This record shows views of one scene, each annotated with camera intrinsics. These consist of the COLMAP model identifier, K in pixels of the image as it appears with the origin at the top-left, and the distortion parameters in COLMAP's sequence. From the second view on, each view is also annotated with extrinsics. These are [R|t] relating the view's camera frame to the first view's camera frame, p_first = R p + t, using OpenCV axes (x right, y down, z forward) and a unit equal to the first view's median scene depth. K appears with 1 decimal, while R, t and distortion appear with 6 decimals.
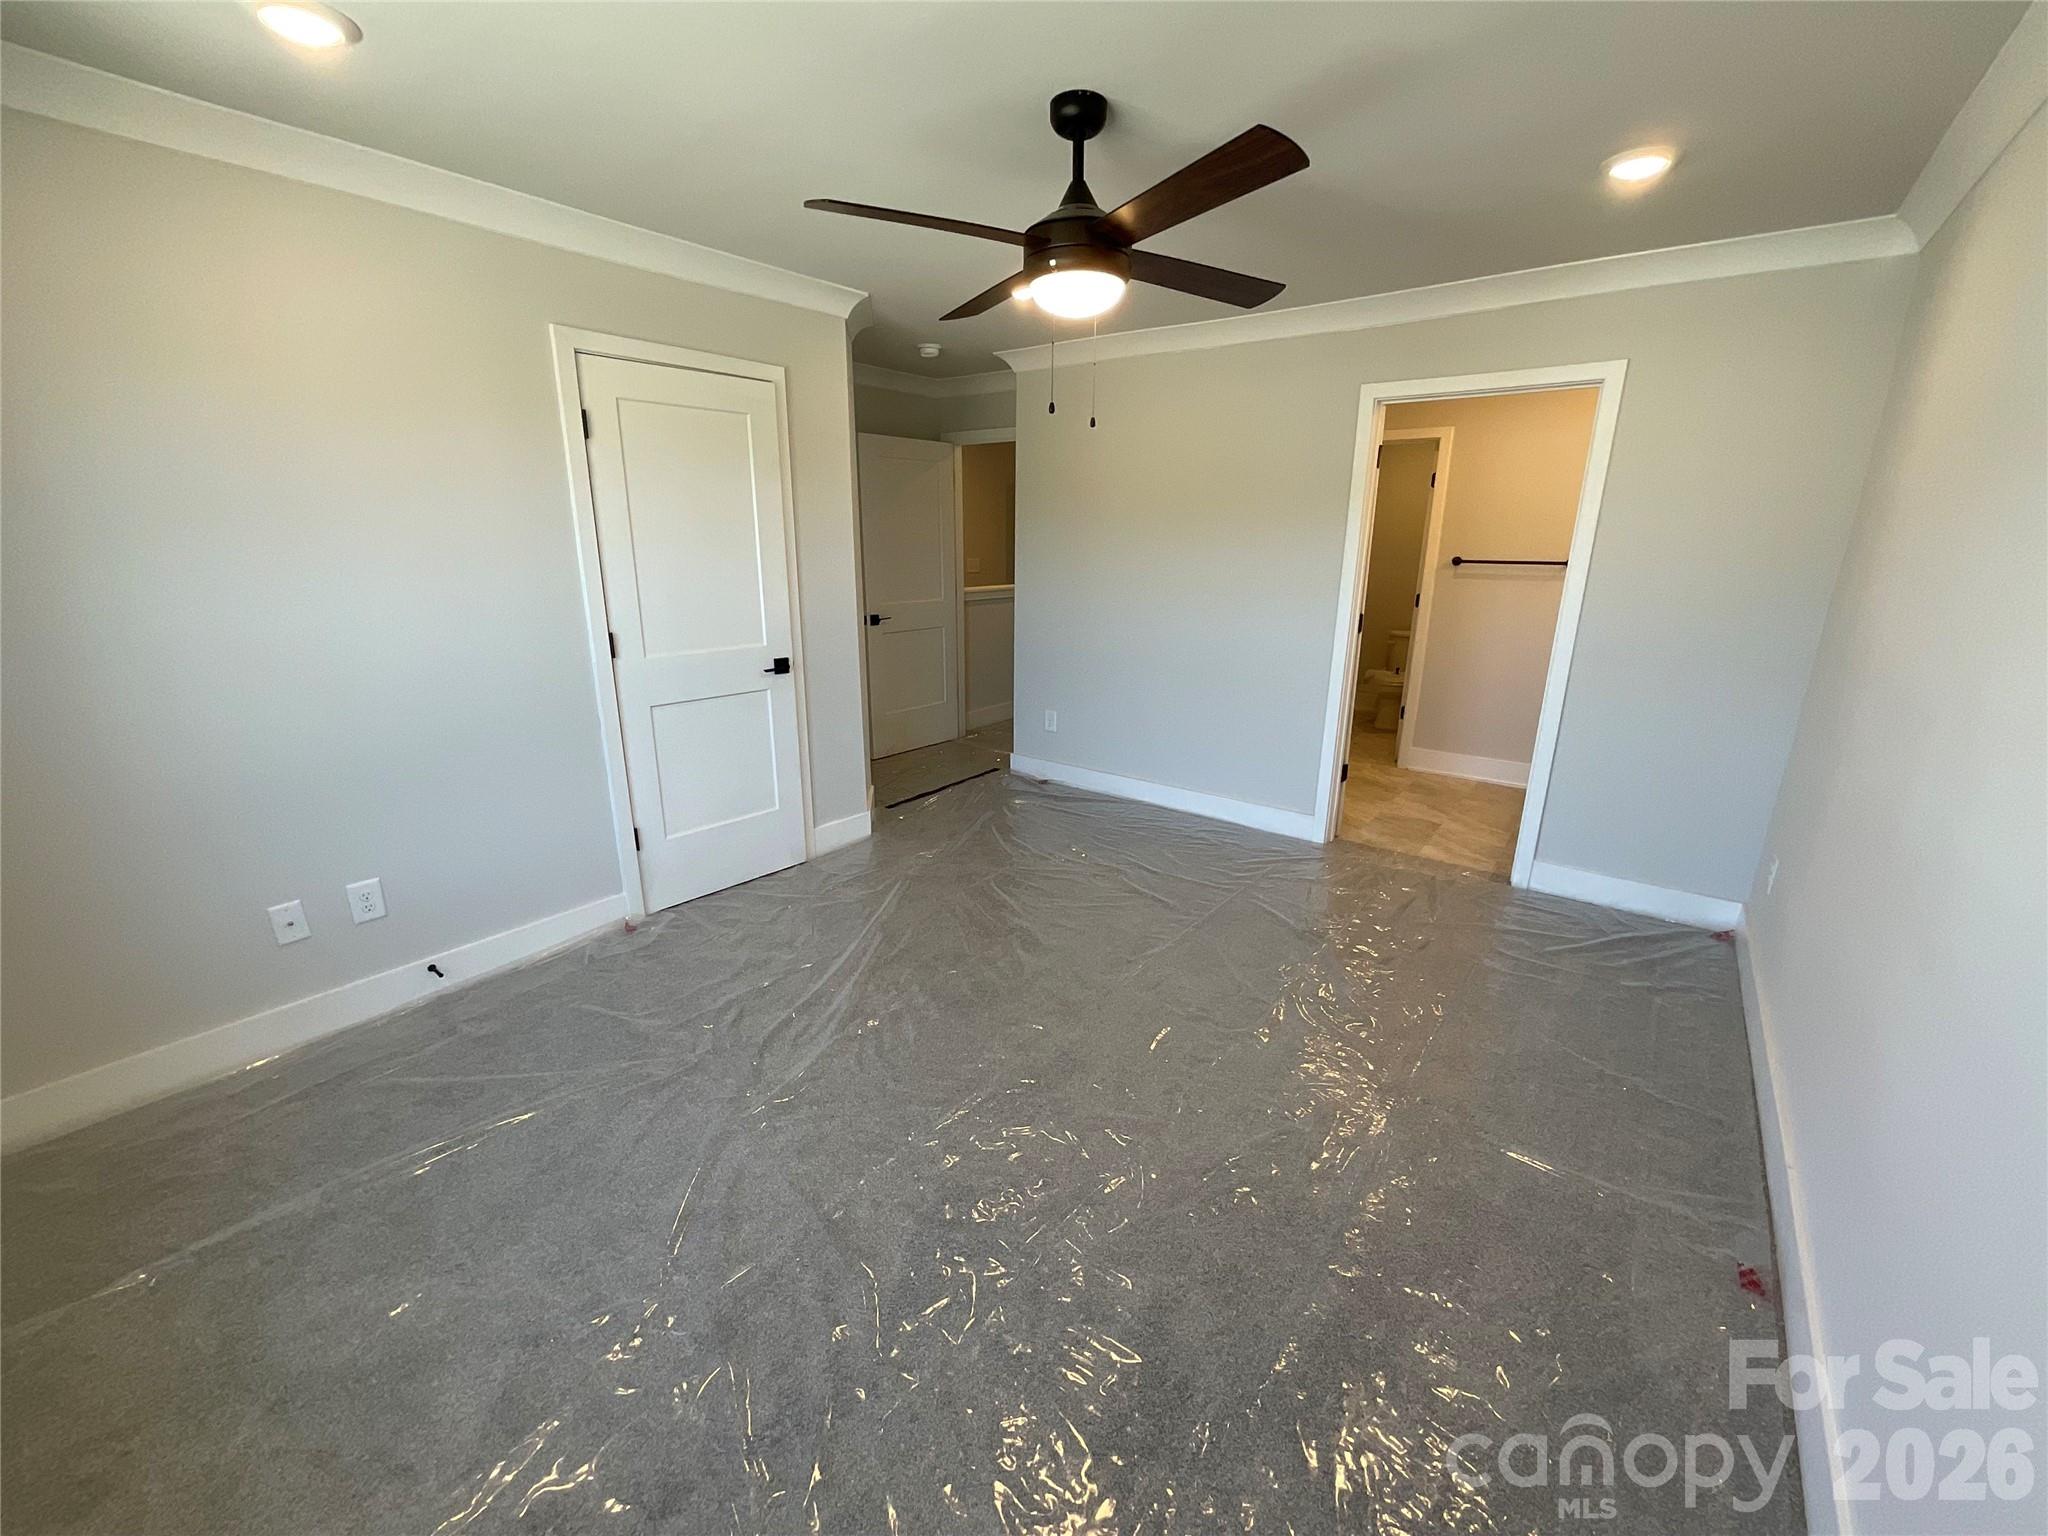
lens RADIAL K [[827.1, 0, 1022.4], [0, 827.1, 772.2], [0, 0, 1]] dist [0.001828, 0.000915]
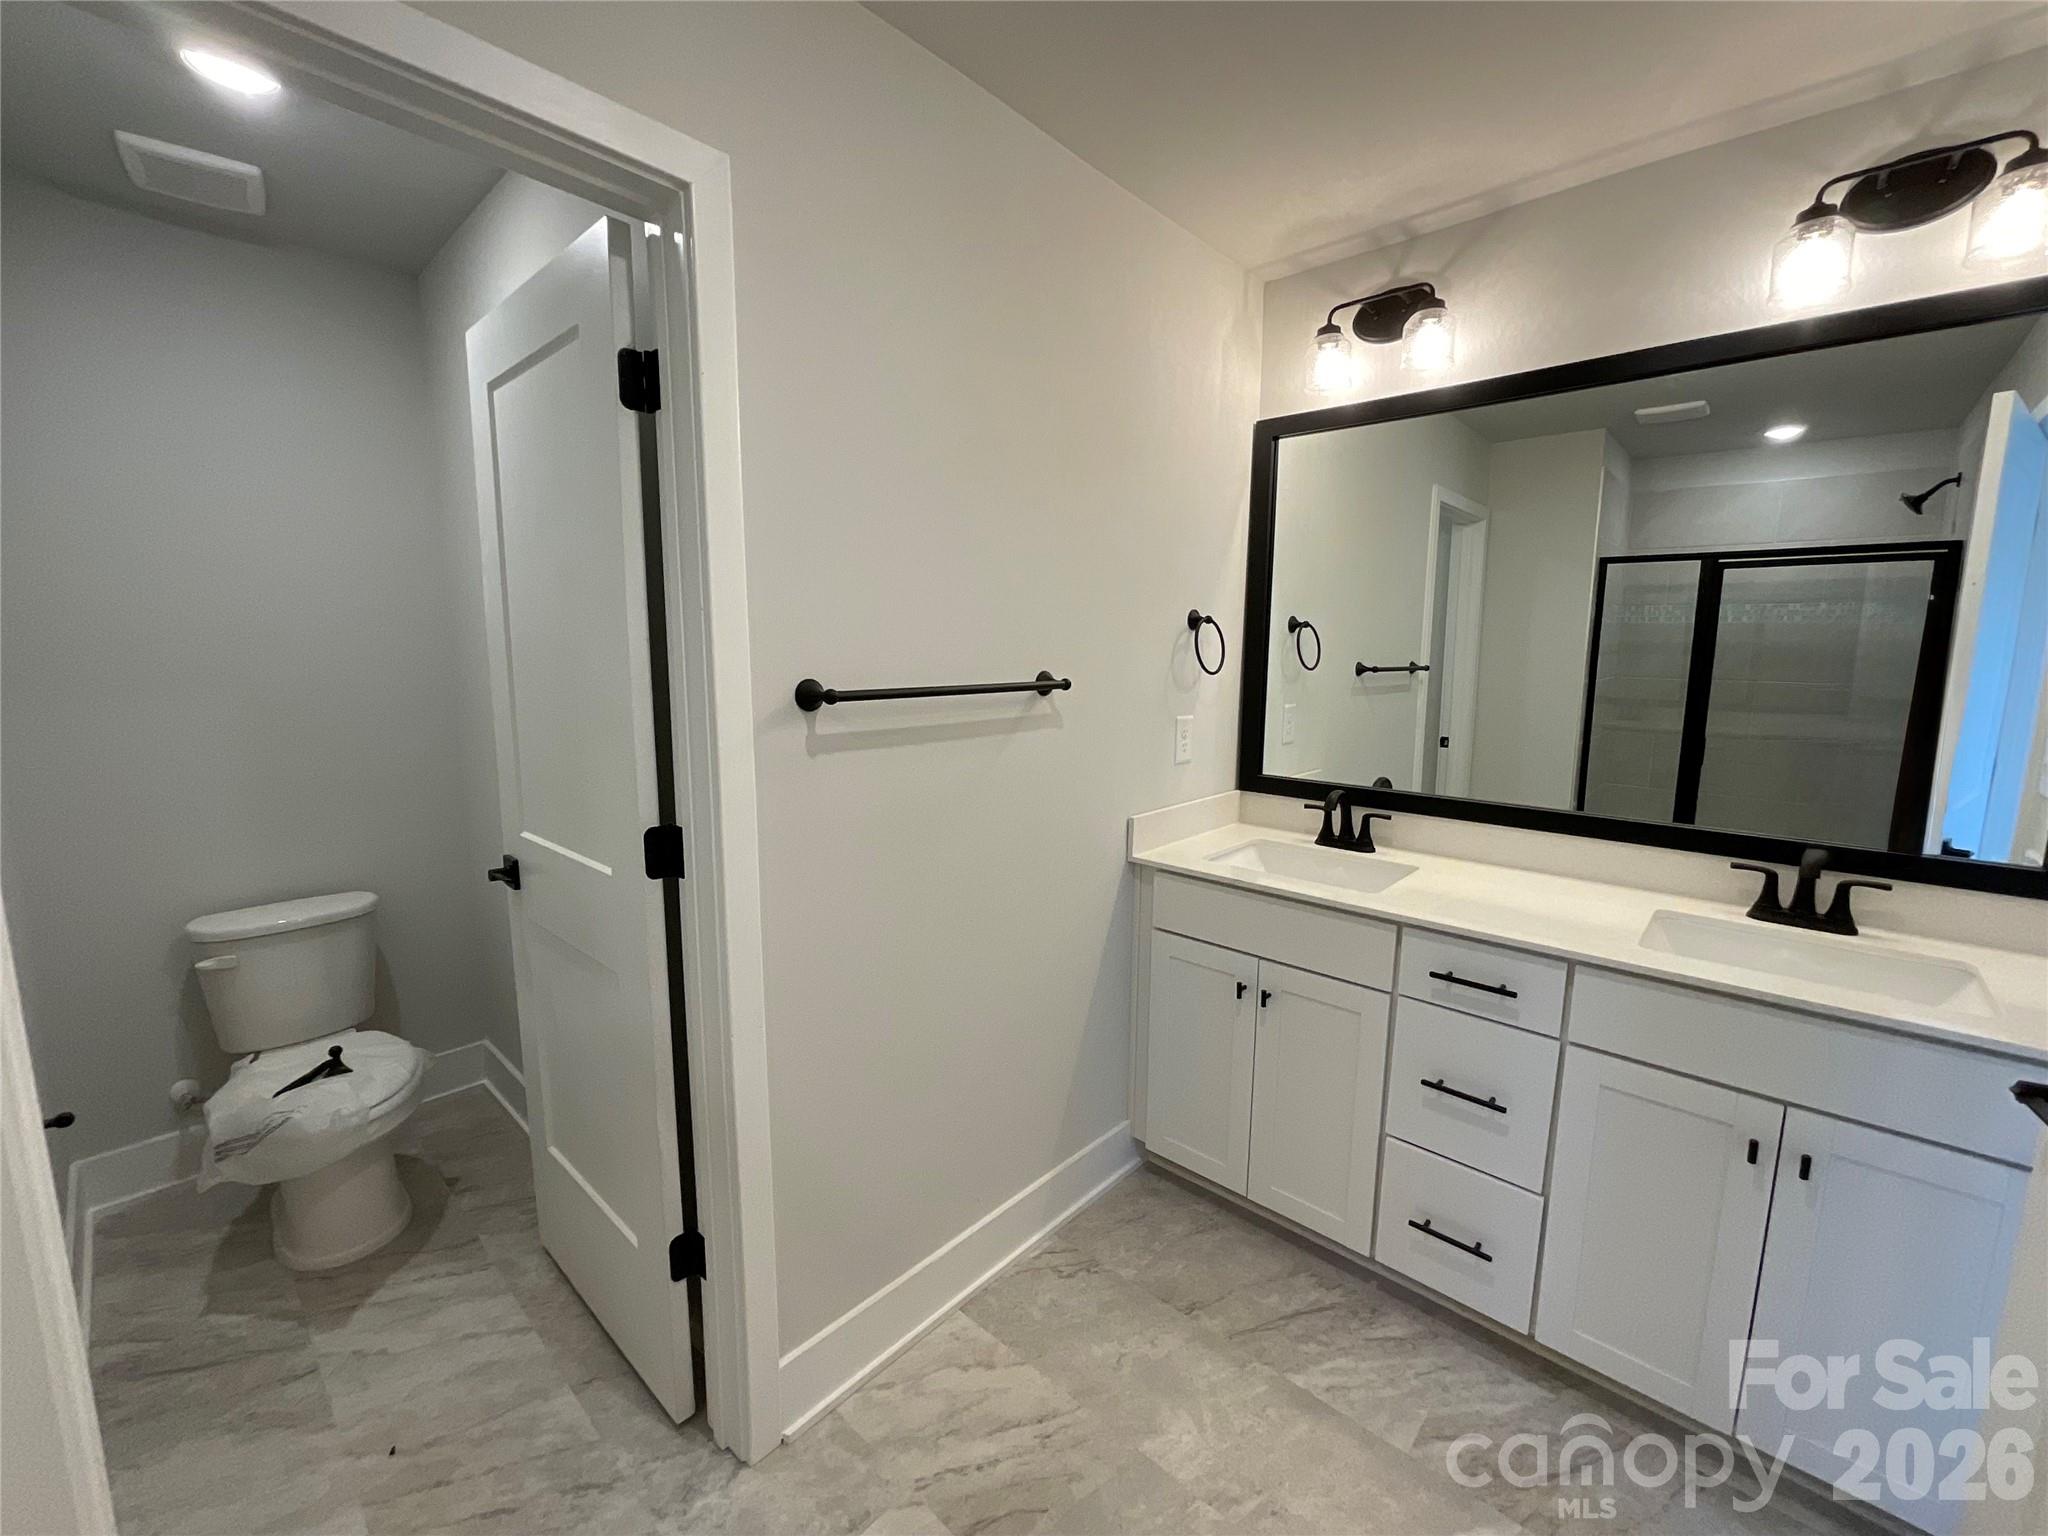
lens RADIAL K [[827.1, 0, 1022.4], [0, 827.1, 772.2], [0, 0, 1]] dist [0.001828, 0.000915]
pose [[0.078473, -0.154565, 0.984861, 0.255267], [0.265265, 0.955531, 0.128826, -0.246929], [-0.960977, 0.251140, 0.115984, 0.904631]]
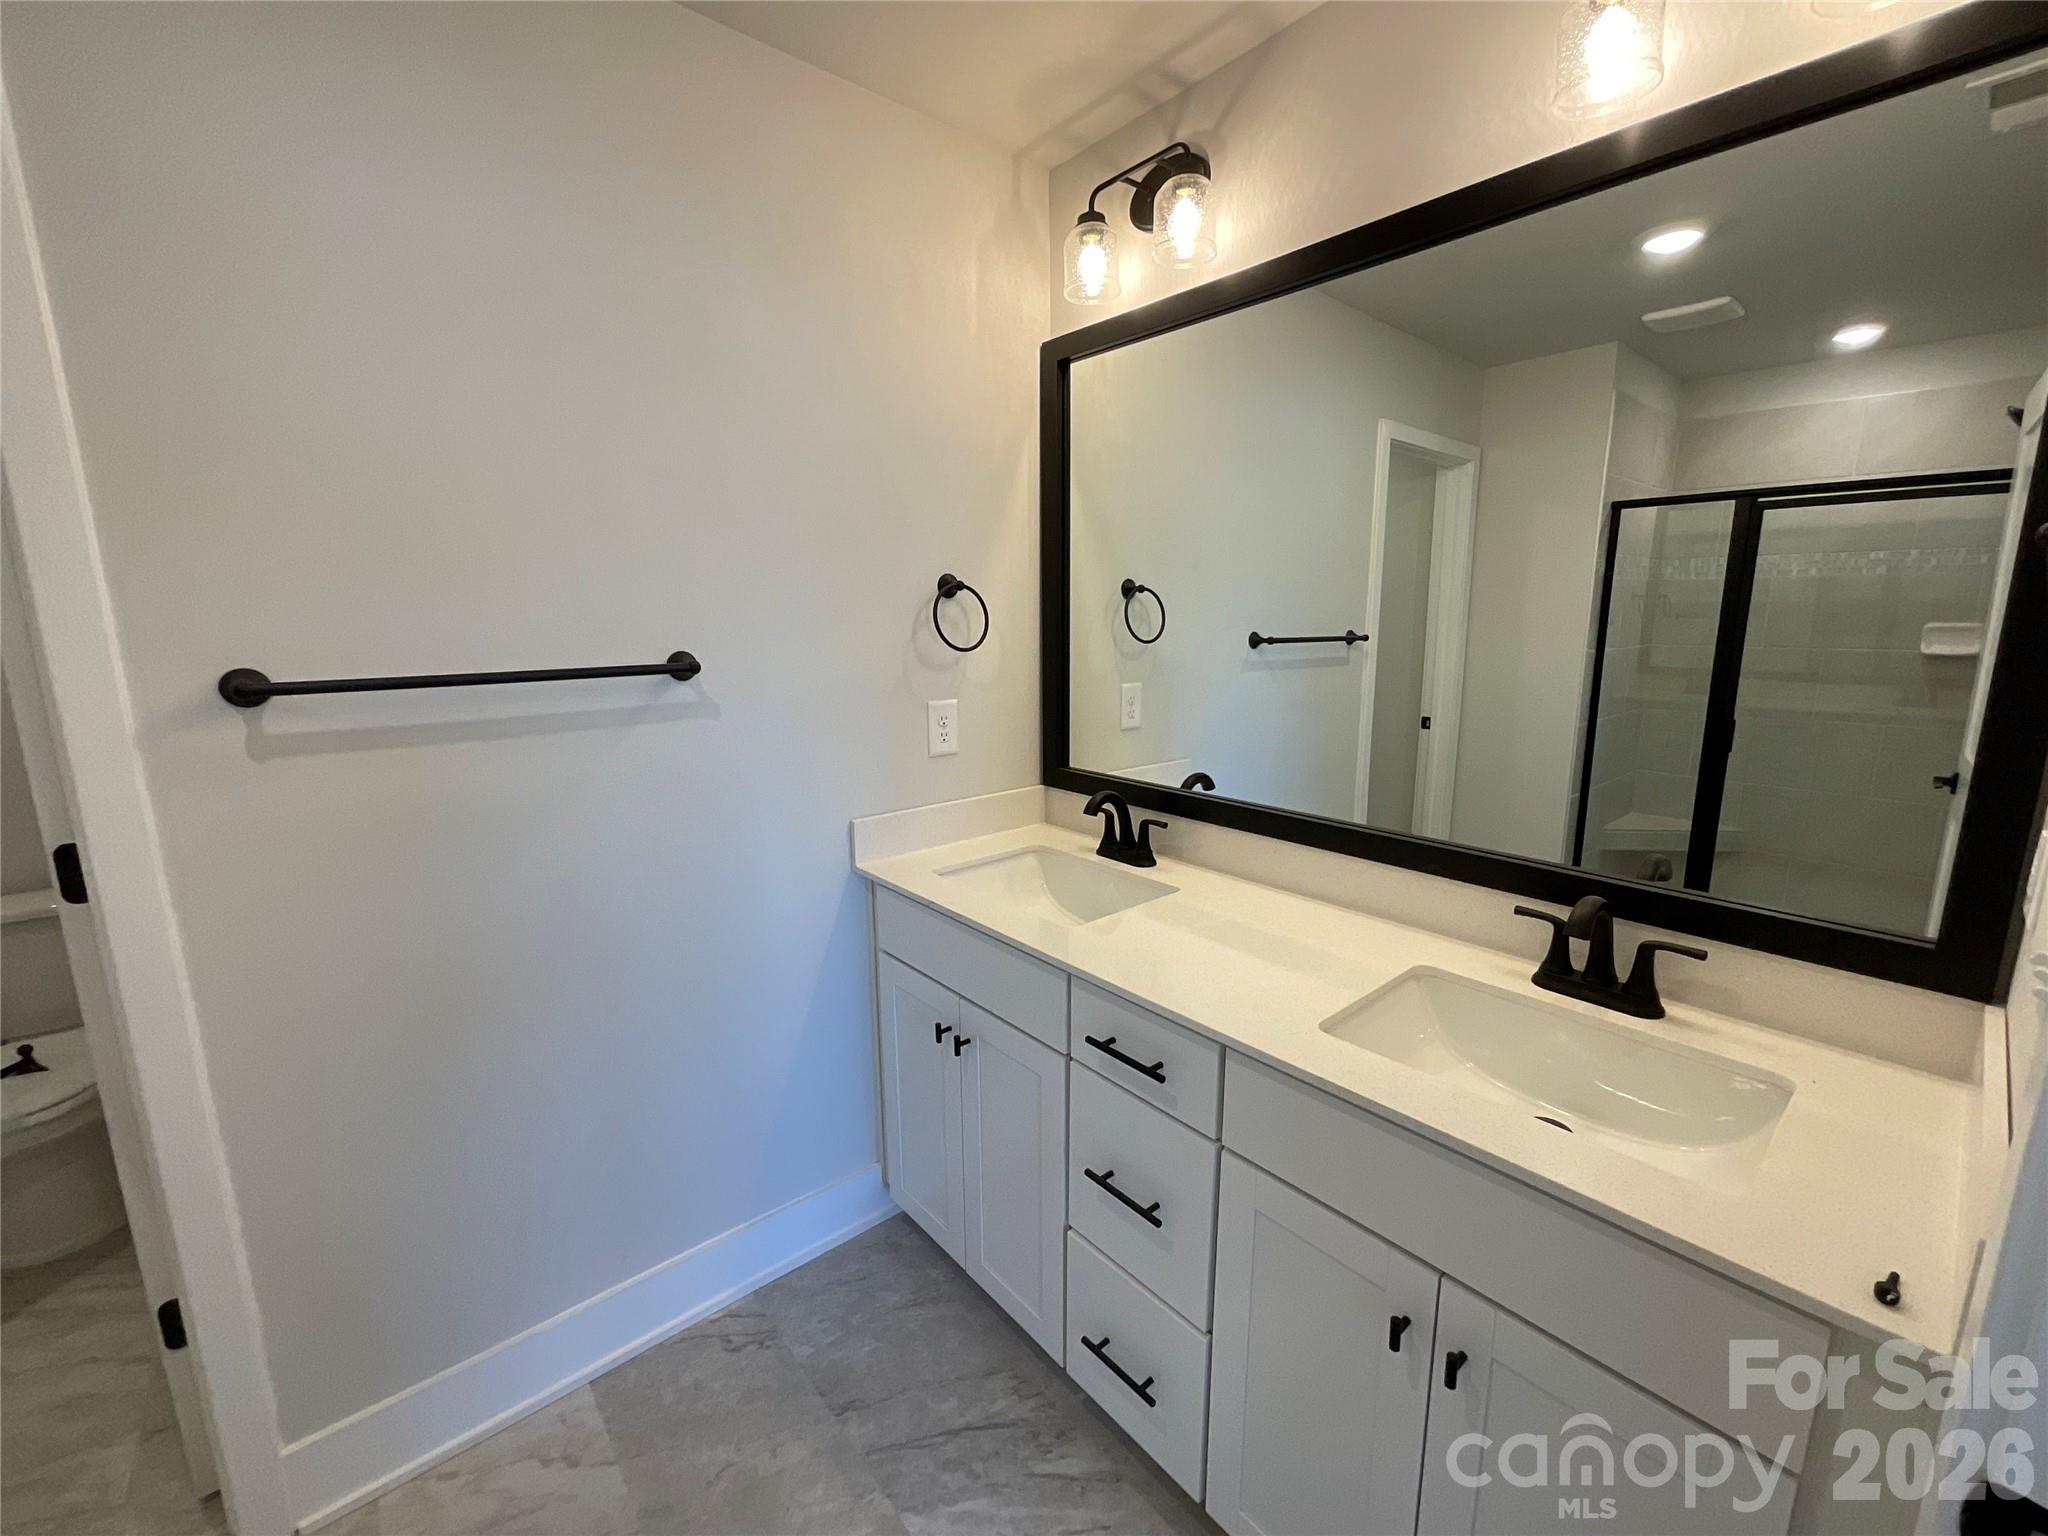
lens RADIAL K [[818.8, 0, 1023.6], [0, 818.8, 774.6], [0, 0, 1]] dist [0.002855, 0.000314]
pose [[0.199739, -0.192001, 0.960854, 0.347151], [0.275163, 0.952145, 0.133061, -0.202250], [-0.940420, 0.237814, 0.243012, 0.745550]]
